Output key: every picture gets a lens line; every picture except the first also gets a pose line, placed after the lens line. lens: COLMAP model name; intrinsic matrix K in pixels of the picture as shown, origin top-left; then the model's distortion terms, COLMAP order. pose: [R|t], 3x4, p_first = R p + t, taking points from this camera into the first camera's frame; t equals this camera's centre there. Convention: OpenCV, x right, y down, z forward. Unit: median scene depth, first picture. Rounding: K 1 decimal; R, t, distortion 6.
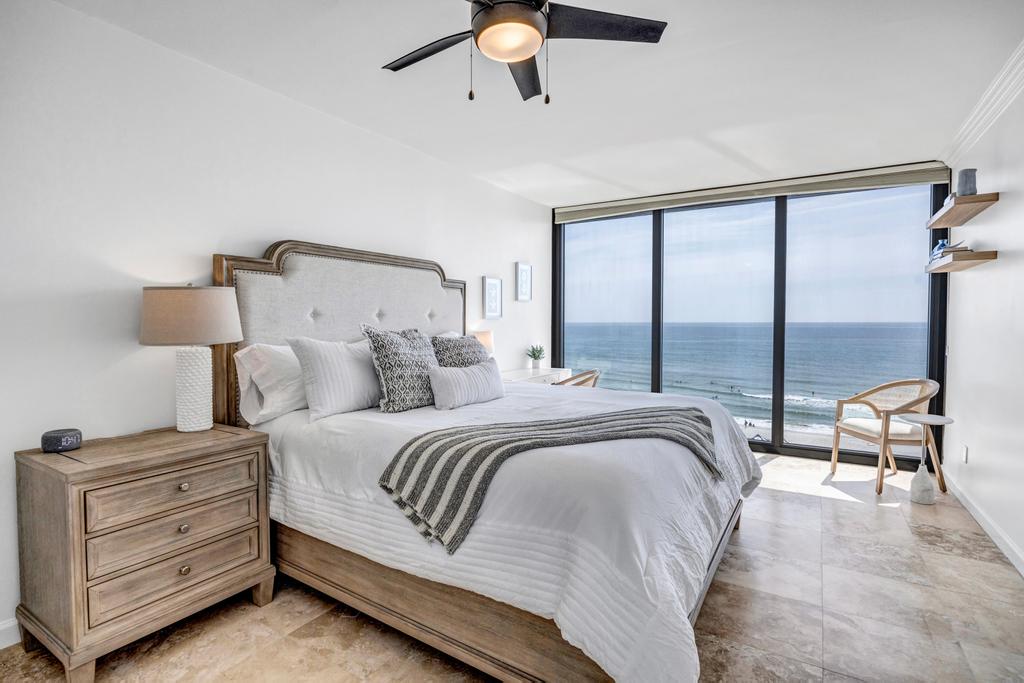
lens RADIAL K [[496.3, 0, 516.9], [0, 496.3, 340.6], [0, 0, 1]] dist [-0.014640, 0.000622]
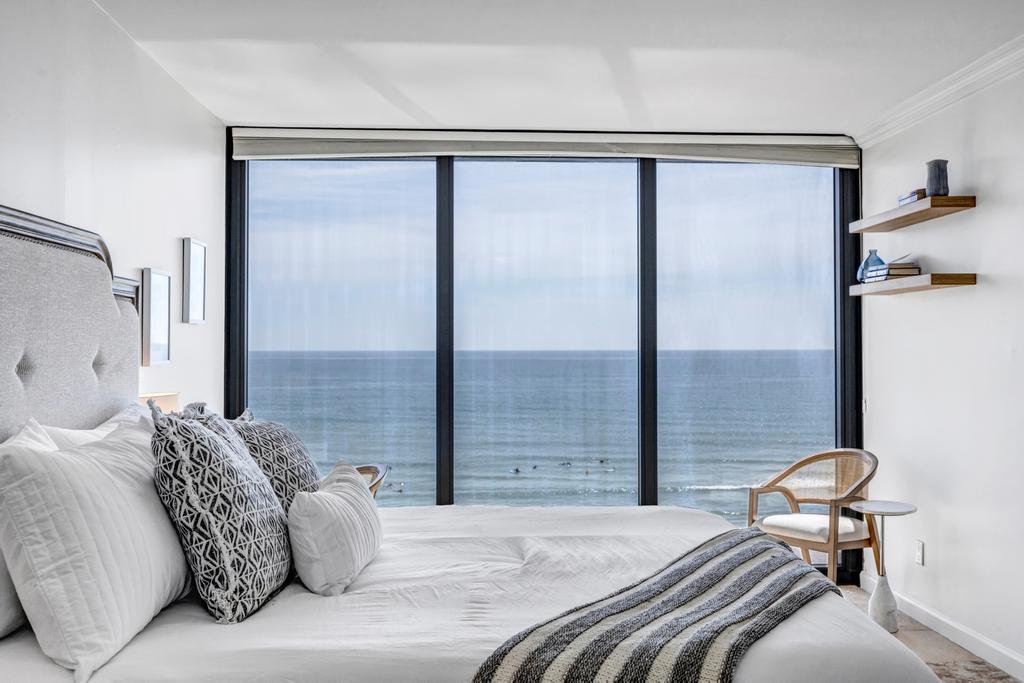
lens RADIAL K [[978.6, 0, 510.8], [0, 978.6, 333.6], [0, 0, 1]] dist [-0.006038, 0.000000]
pose [[0.827864, 0.007302, 0.560881, -0.434170], [0.021844, 0.998737, -0.045245, -0.039516], [-0.560503, 0.049708, 0.826659, 0.165453]]
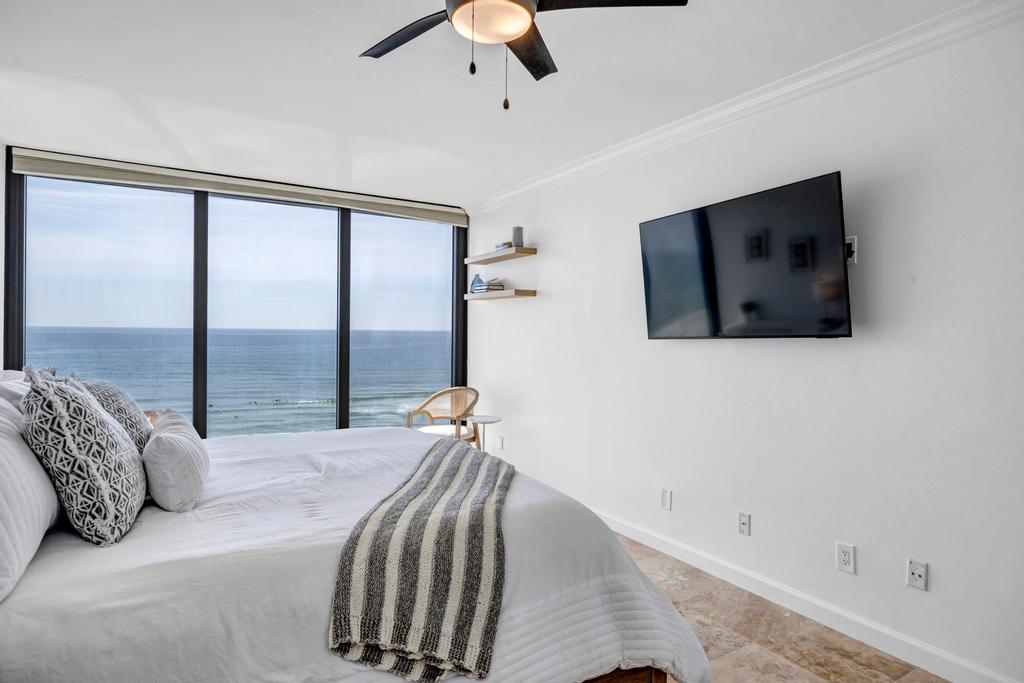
lens RADIAL K [[577.1, 0, 509.3], [0, 577.1, 337.6], [0, 0, 1]] dist [-0.004205, -0.002376]
pose [[0.466133, -0.004862, 0.884701, -0.488200], [0.020250, 0.999782, -0.005175, -0.042472], [-0.884483, 0.020327, 0.466129, 0.303516]]
